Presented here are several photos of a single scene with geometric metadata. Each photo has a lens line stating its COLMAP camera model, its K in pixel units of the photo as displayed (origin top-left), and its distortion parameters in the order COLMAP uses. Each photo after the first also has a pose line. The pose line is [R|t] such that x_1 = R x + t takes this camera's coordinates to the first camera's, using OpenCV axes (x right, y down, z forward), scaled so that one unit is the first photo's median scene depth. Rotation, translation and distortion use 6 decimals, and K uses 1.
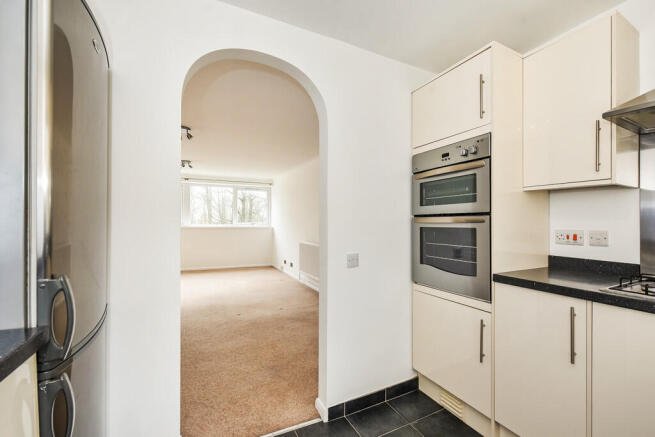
lens RADIAL K [[270.1, 0, 327.5], [0, 270.1, 218.5], [0, 0, 1]] dist [-0.000894, -0.000068]
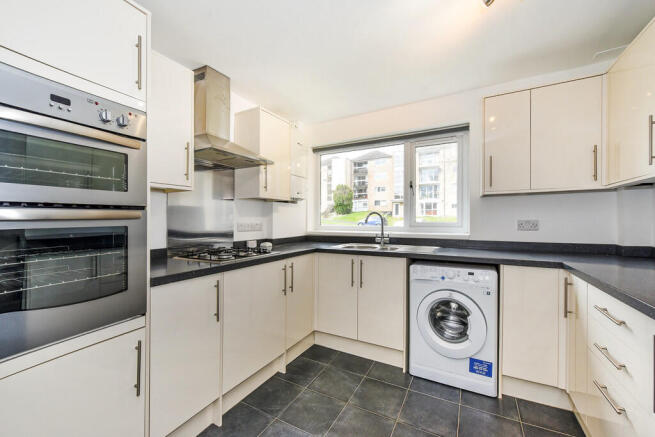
lens RADIAL K [[270.1, 0, 327.5], [0, 270.1, 218.5], [0, 0, 1]] dist [-0.000894, -0.000068]
pose [[-0.573480, 0.002448, 0.819216, -0.391397], [-0.005114, 0.999965, -0.006568, 0.015989], [-0.819204, -0.007956, -0.573448, 0.988772]]
